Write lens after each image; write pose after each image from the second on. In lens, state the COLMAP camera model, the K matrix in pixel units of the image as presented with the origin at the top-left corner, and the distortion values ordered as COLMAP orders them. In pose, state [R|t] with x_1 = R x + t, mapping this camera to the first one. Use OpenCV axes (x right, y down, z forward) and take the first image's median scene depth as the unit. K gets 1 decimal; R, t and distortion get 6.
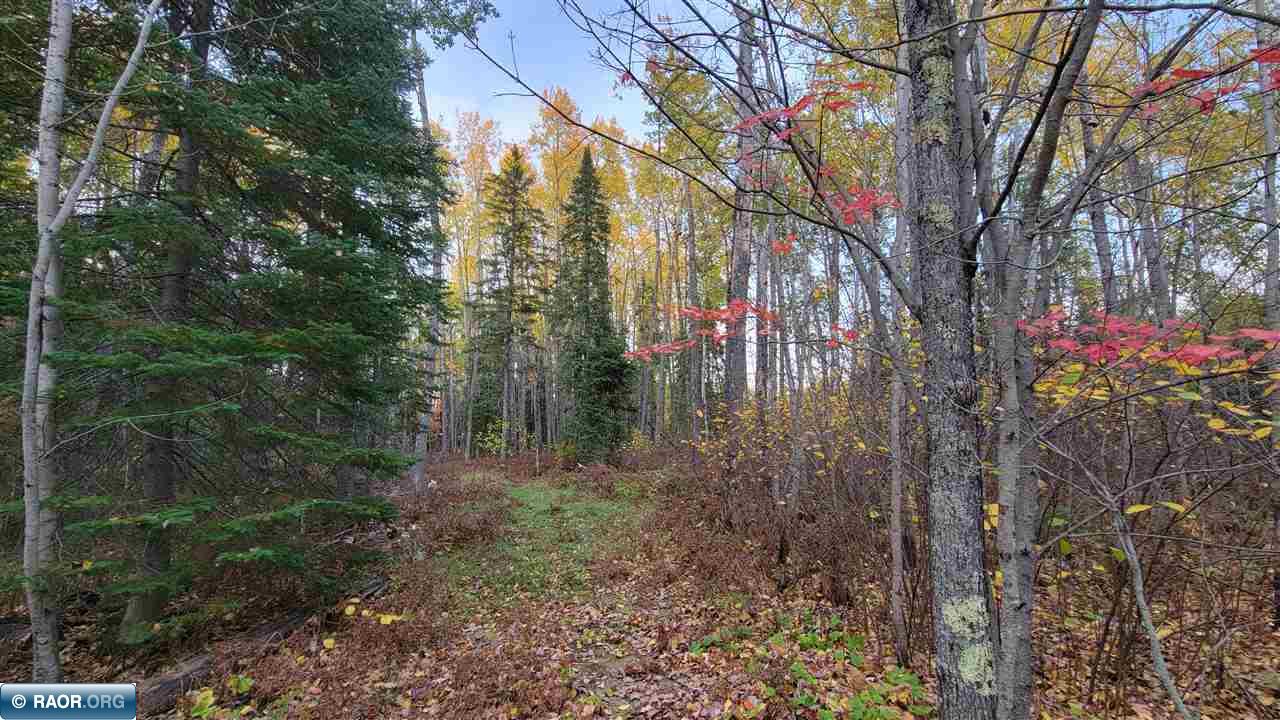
lens RADIAL K [[545.9, 0, 640.0], [0, 545.9, 360.0], [0, 0, 1]] dist [-0.000205, -0.000003]
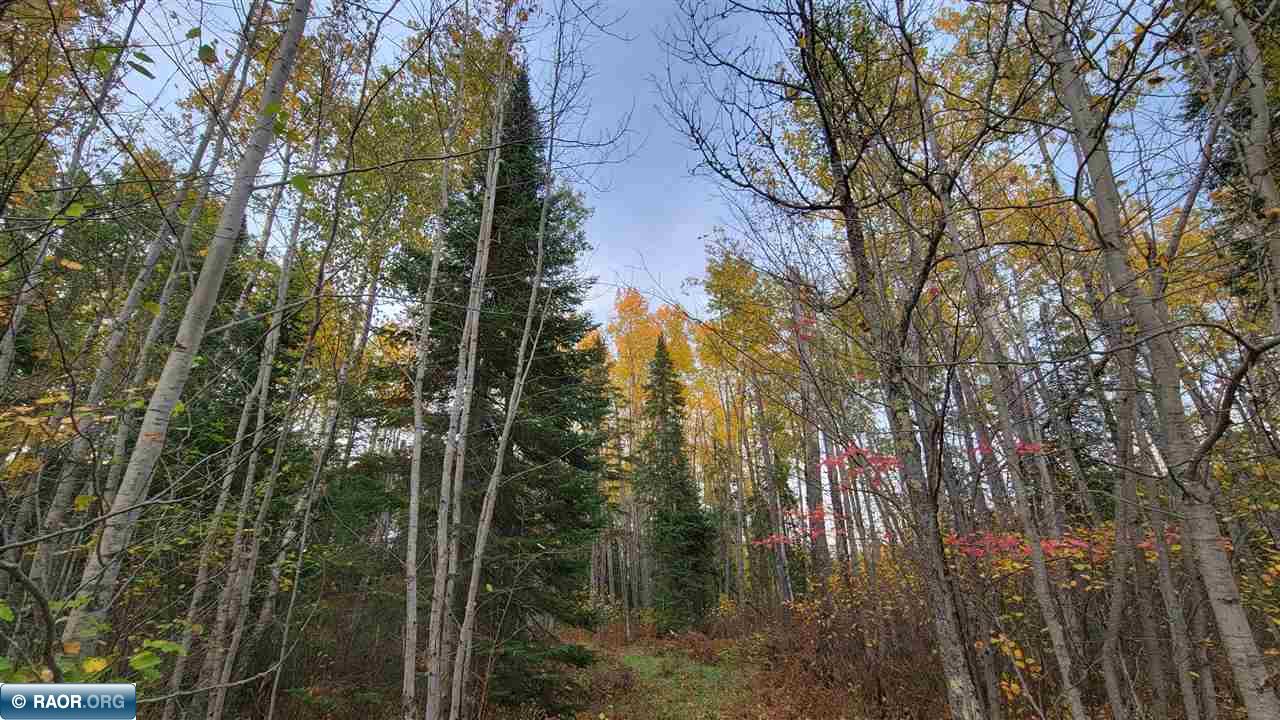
lens RADIAL K [[545.9, 0, 640.0], [0, 545.9, 360.0], [0, 0, 1]] dist [-0.000205, -0.000003]
pose [[0.992698, -0.064692, -0.101809, -0.025422], [0.034159, 0.960237, -0.277090, -0.014861], [0.115686, 0.271589, 0.955435, -0.111290]]
